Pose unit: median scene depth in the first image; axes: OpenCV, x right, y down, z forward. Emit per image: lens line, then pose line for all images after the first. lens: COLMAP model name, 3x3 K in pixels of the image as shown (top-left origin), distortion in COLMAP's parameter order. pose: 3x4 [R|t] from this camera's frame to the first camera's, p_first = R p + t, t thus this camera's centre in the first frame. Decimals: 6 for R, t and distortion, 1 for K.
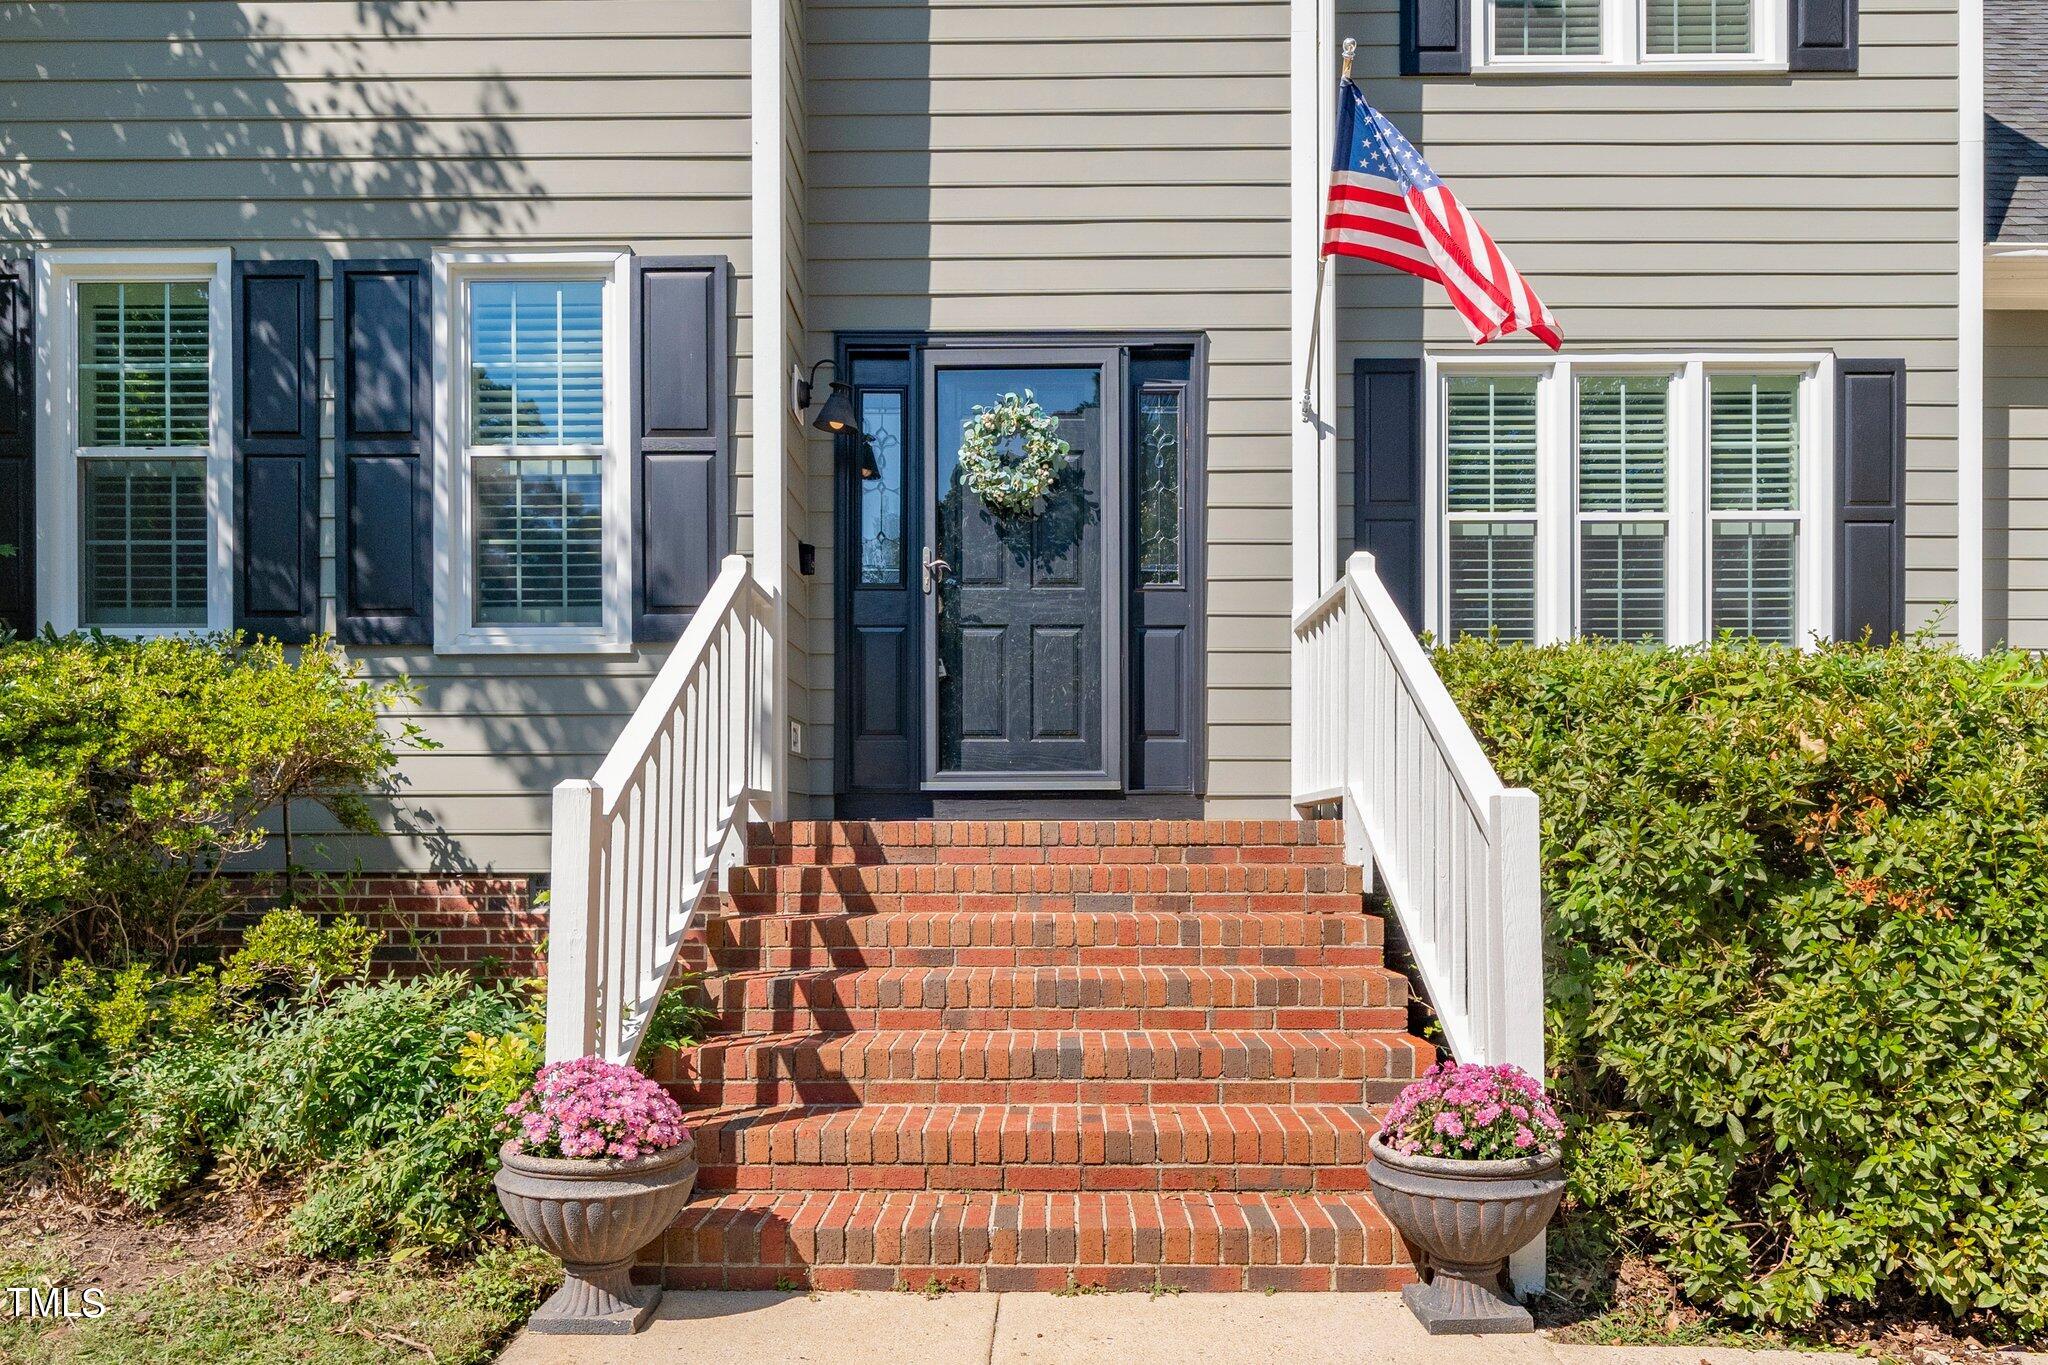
lens RADIAL K [[1232.9, 0, 1021.8], [0, 1232.9, 620.3], [0, 0, 1]] dist [-0.023445, 0.000857]
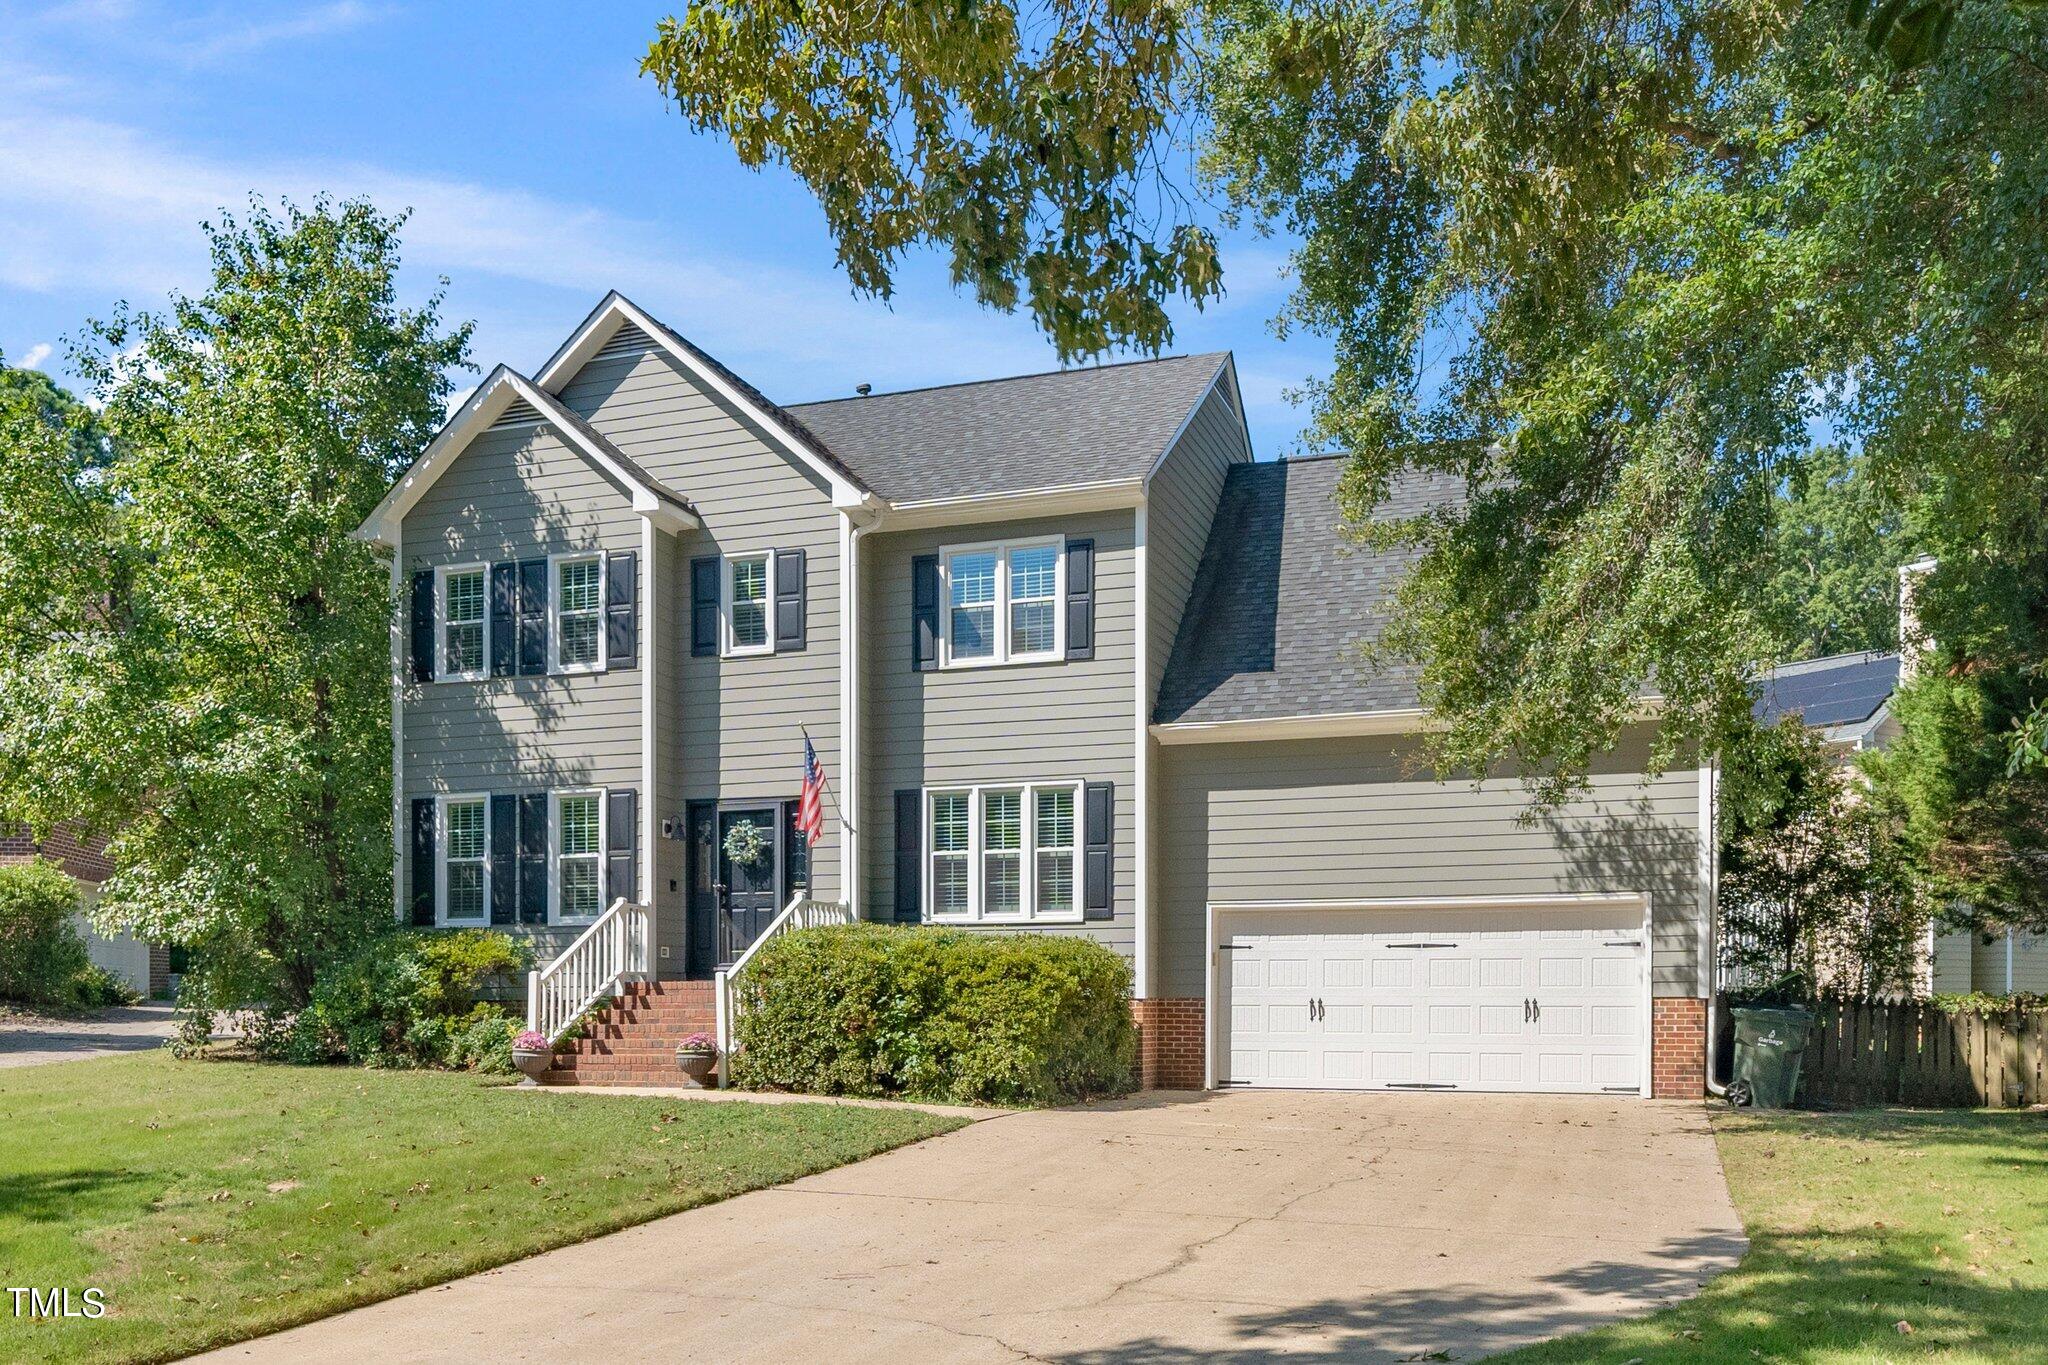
lens RADIAL K [[1232.9, 0, 1021.8], [0, 1232.9, 620.3], [0, 0, 1]] dist [-0.023445, 0.000857]
pose [[0.970854, -0.071319, -0.228813, 1.264800], [0.042839, 0.990963, -0.127110, -0.256264], [0.235811, 0.113603, 0.965136, -1.565902]]
